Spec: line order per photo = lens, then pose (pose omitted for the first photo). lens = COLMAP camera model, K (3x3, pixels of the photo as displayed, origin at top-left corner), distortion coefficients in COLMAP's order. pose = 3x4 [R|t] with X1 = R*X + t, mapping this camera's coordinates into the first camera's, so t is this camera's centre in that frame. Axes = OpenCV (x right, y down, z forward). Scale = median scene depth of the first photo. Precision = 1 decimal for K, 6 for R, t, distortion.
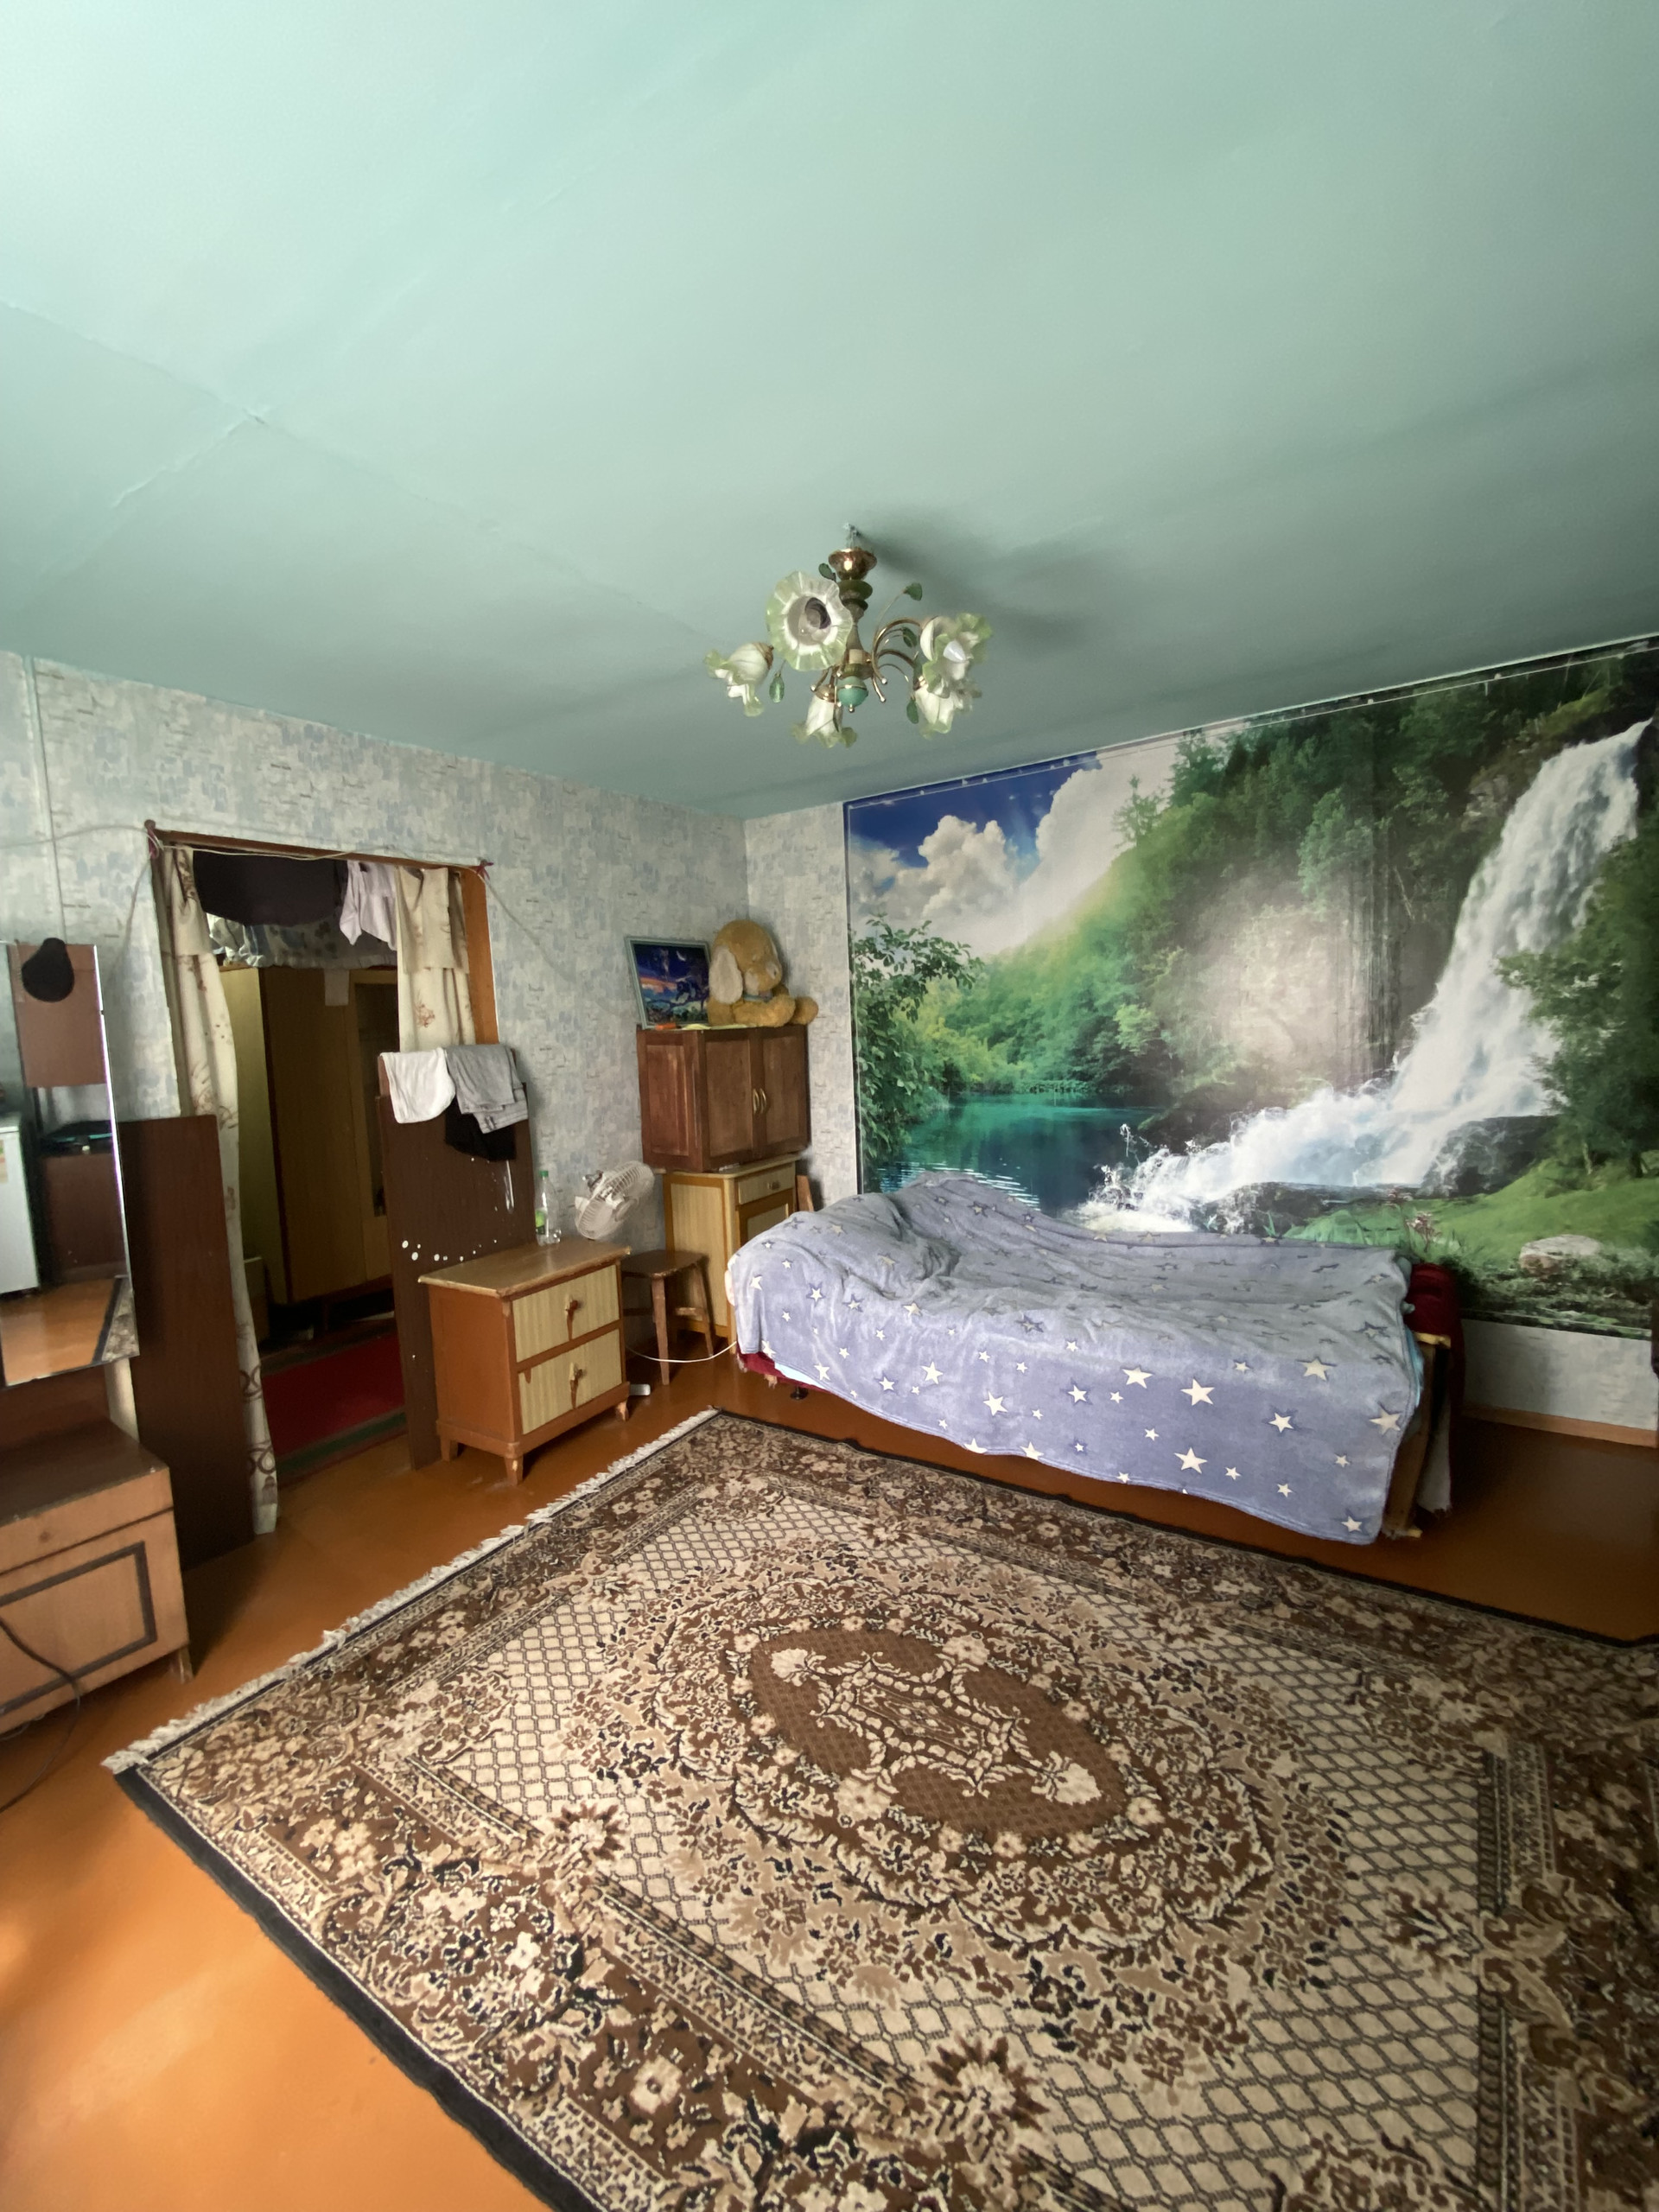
lens RADIAL K [[906.4, 0, 824.7], [0, 906.4, 1102.0], [0, 0, 1]] dist [0.018403, -0.019686]
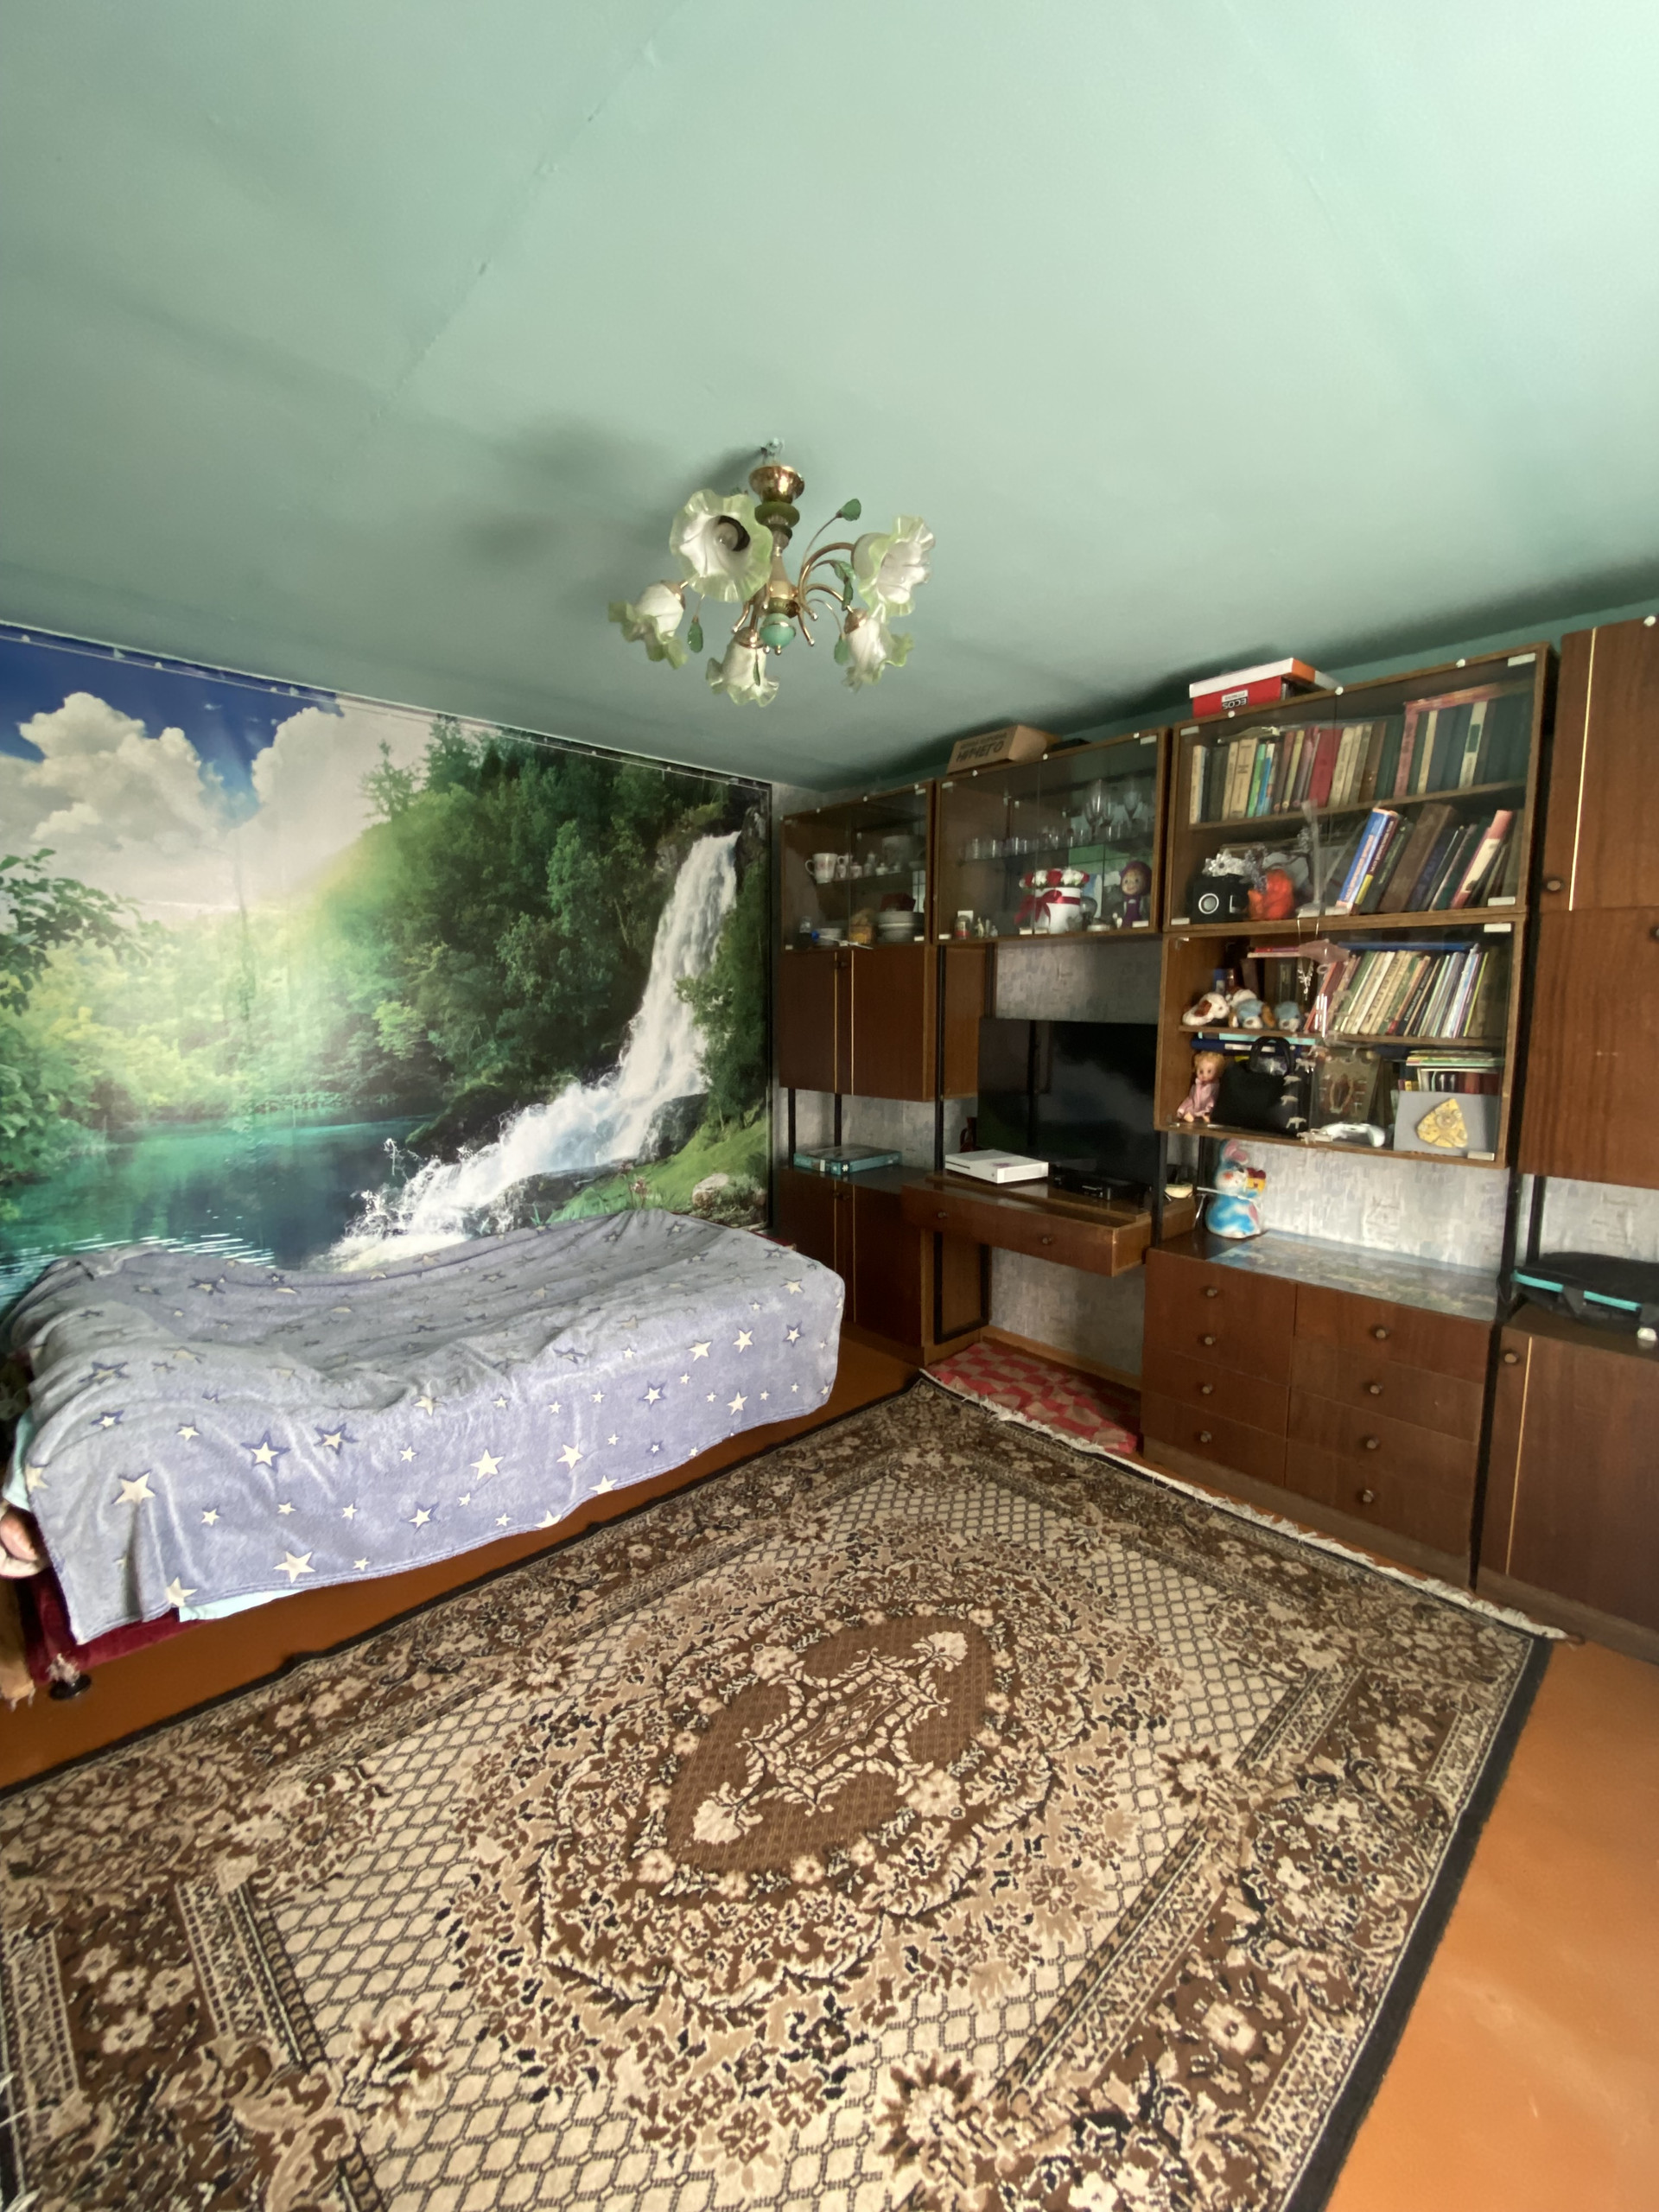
lens RADIAL K [[906.4, 0, 824.7], [0, 906.4, 1102.0], [0, 0, 1]] dist [0.018403, -0.019686]
pose [[0.225778, -0.063992, 0.972075, -0.781641], [0.079083, 0.995751, 0.047182, -0.034506], [-0.970963, 0.066222, 0.229880, 0.727320]]
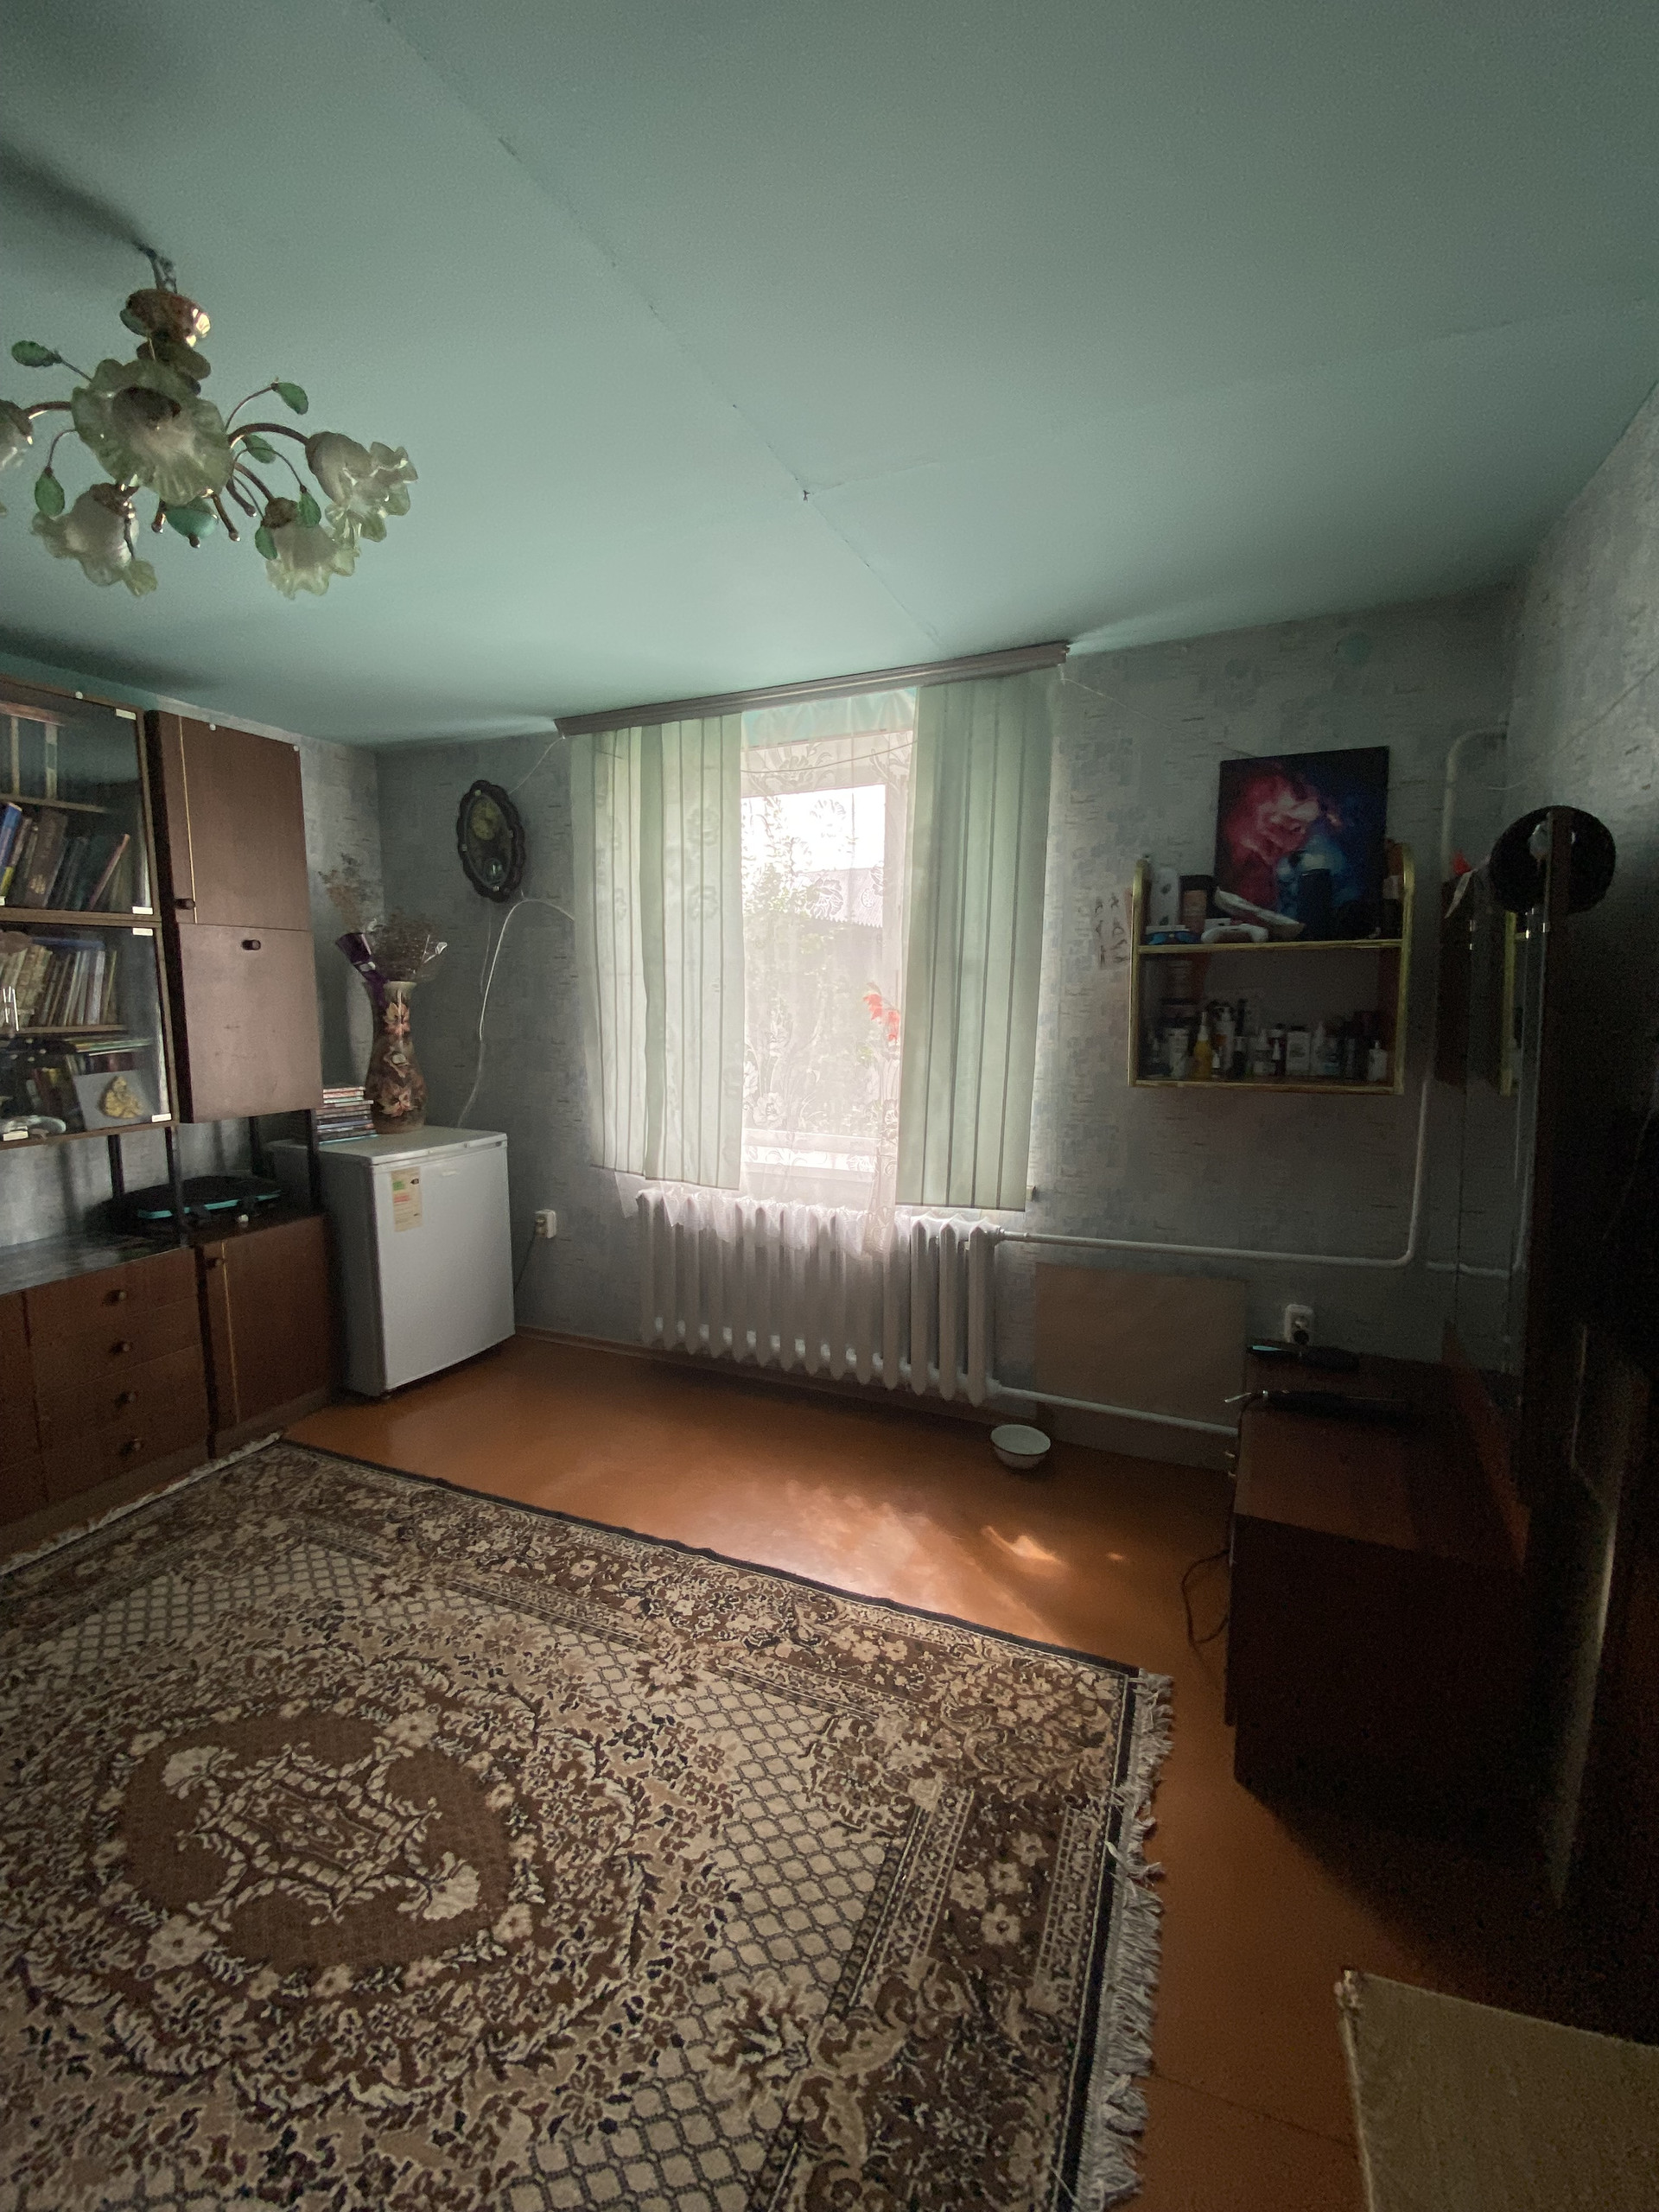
lens RADIAL K [[906.4, 0, 824.7], [0, 906.4, 1102.0], [0, 0, 1]] dist [0.018403, -0.019686]
pose [[-0.980698, 0.074549, -0.180757, -0.257378], [0.031852, 0.973025, 0.228492, -0.155819], [0.192915, 0.218324, -0.956618, 1.695559]]
